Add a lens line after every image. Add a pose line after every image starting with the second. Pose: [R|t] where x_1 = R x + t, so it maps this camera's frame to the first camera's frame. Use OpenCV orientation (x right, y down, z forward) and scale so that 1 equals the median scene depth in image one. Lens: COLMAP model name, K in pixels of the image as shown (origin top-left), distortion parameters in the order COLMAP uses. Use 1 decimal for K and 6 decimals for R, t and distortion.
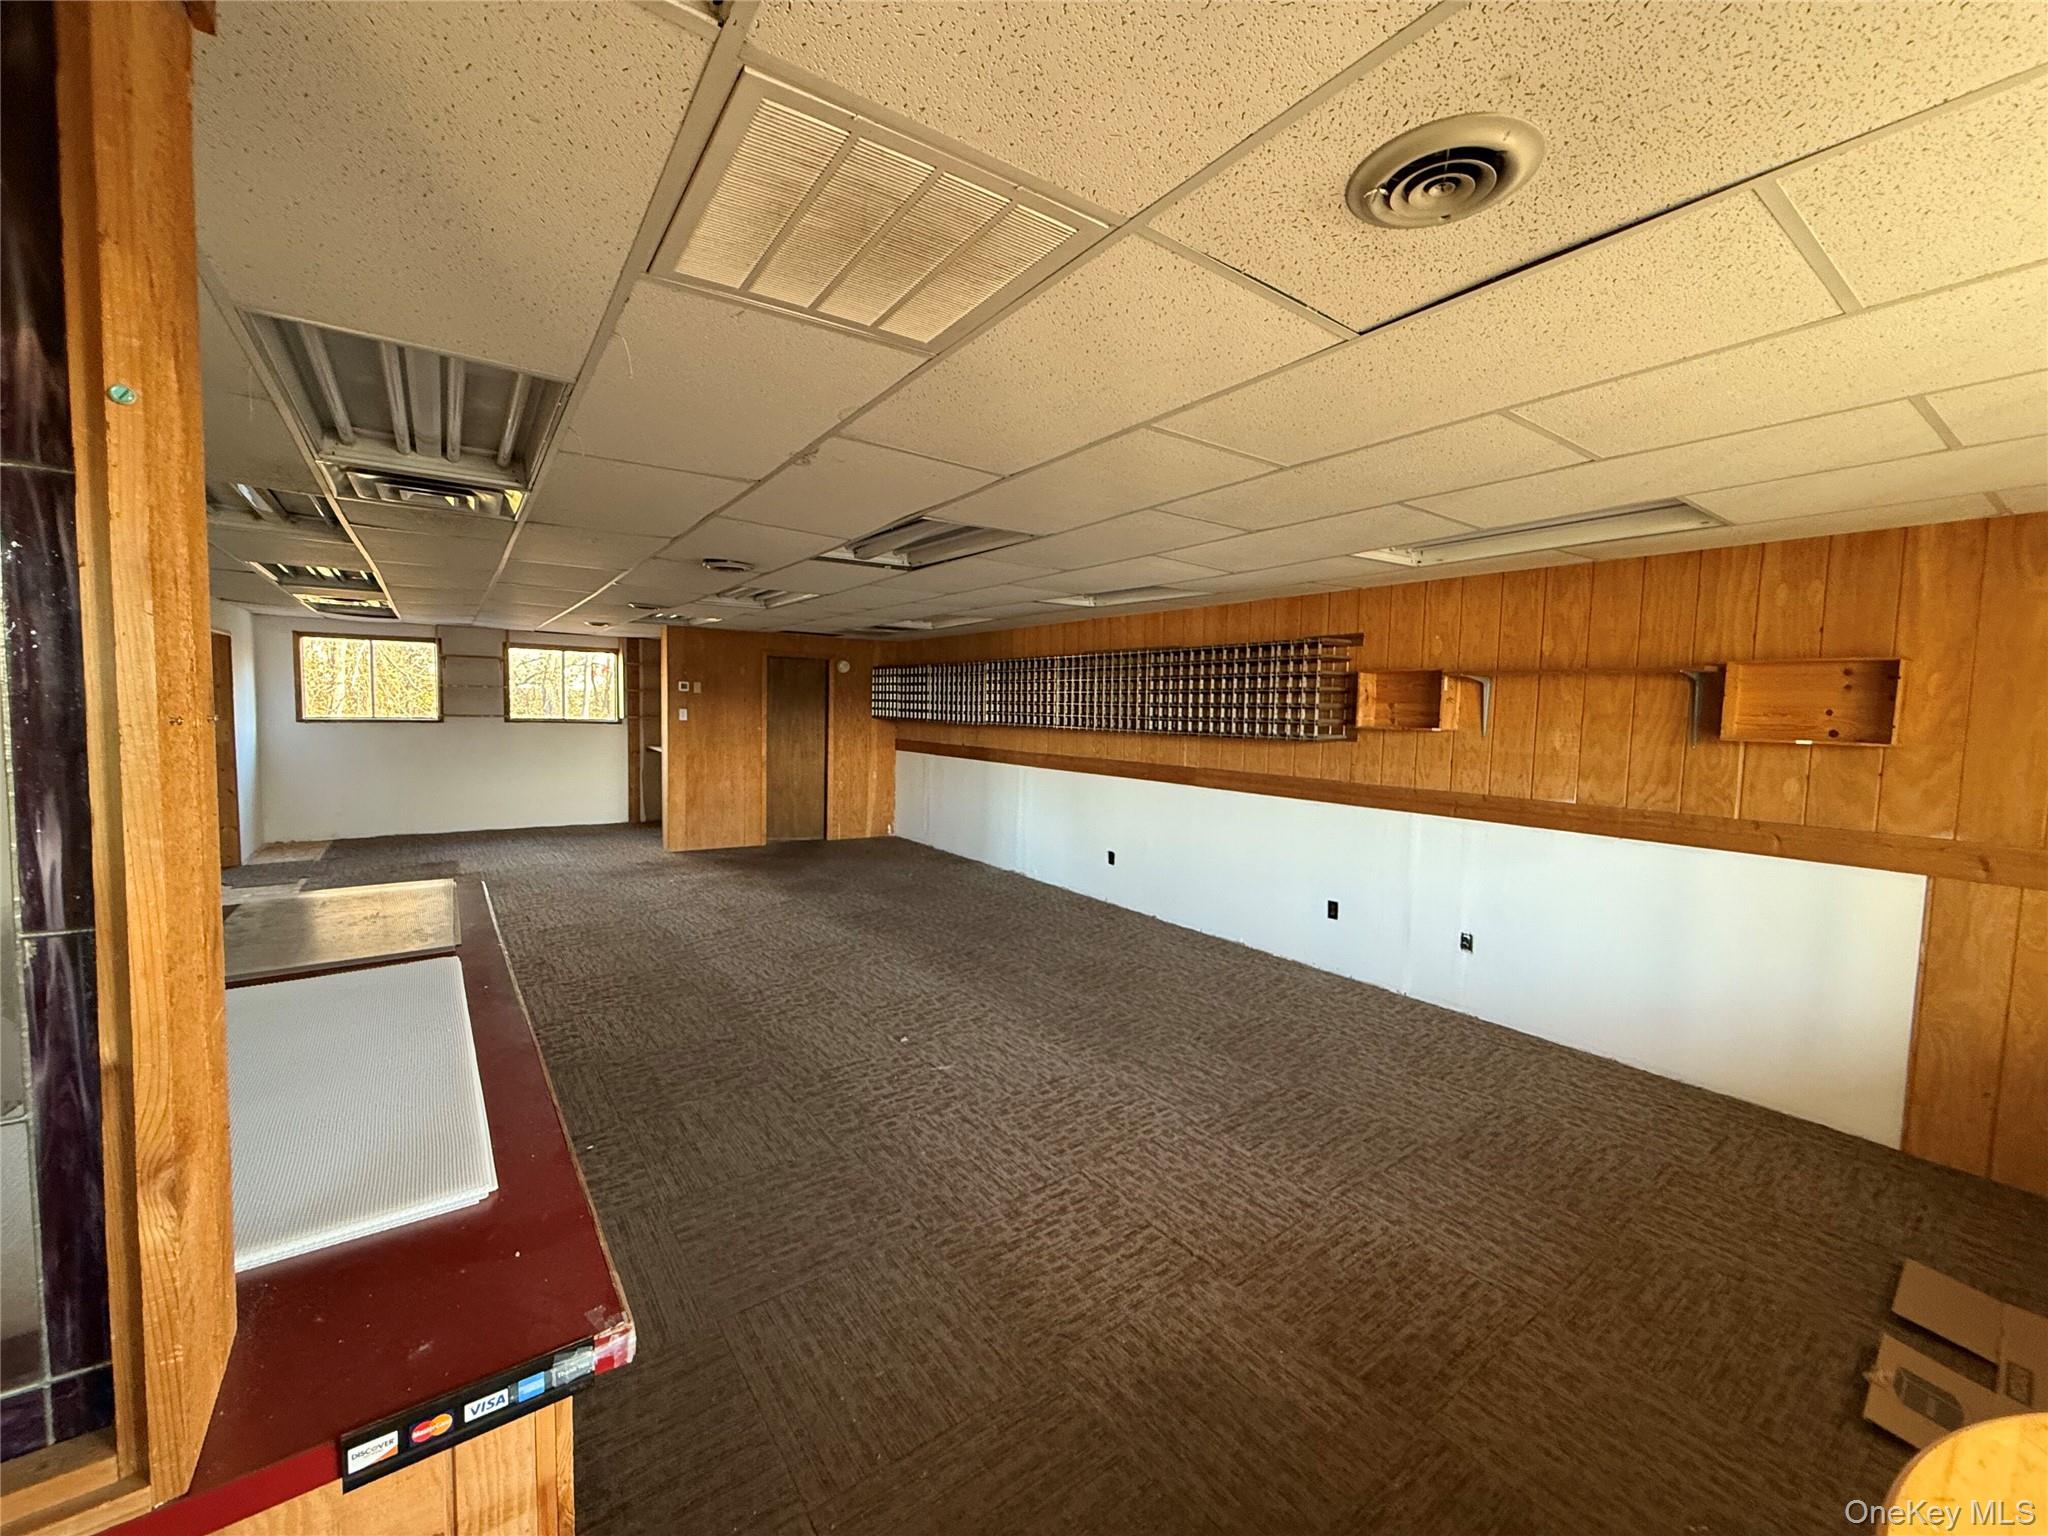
lens RADIAL K [[813.8, 0, 1019.7], [0, 813.8, 763.5], [0, 0, 1]] dist [0.001627, -0.000310]
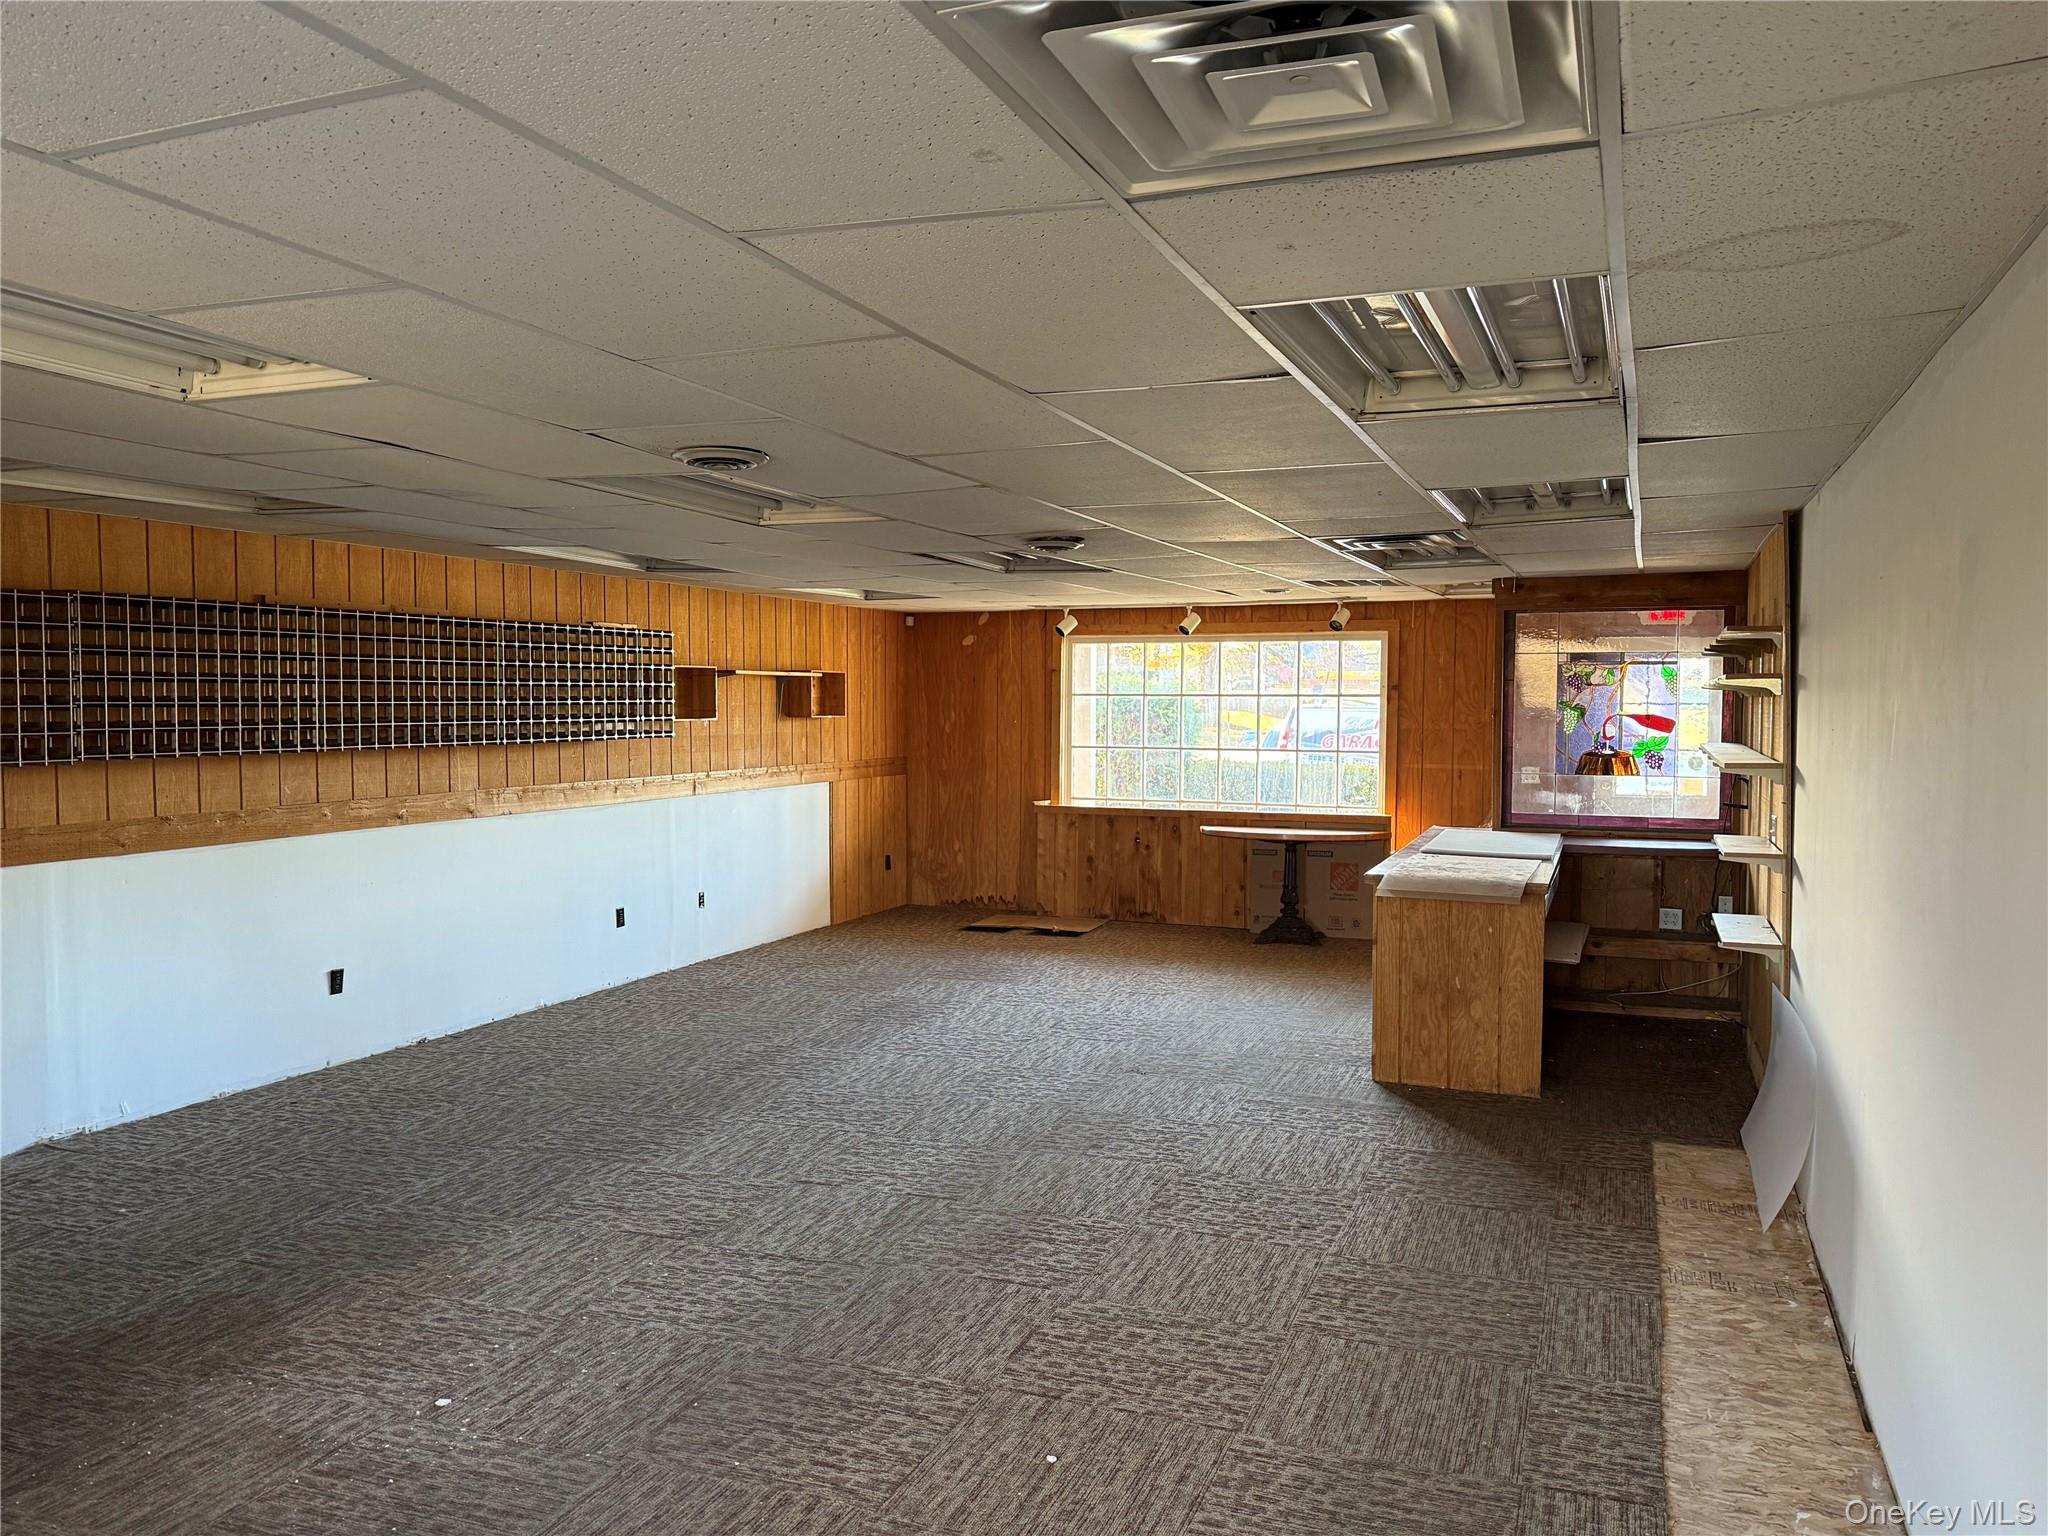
lens RADIAL K [[1661.8, 0, 1024.0], [0, 1661.8, 768.0], [0, 0, 1]] dist [0.003055, 0.001098]
pose [[-0.562186, -0.063208, 0.824592, -2.704030], [0.036869, 0.994168, 0.101343, -0.313965], [-0.826189, 0.087376, -0.556577, 3.133164]]
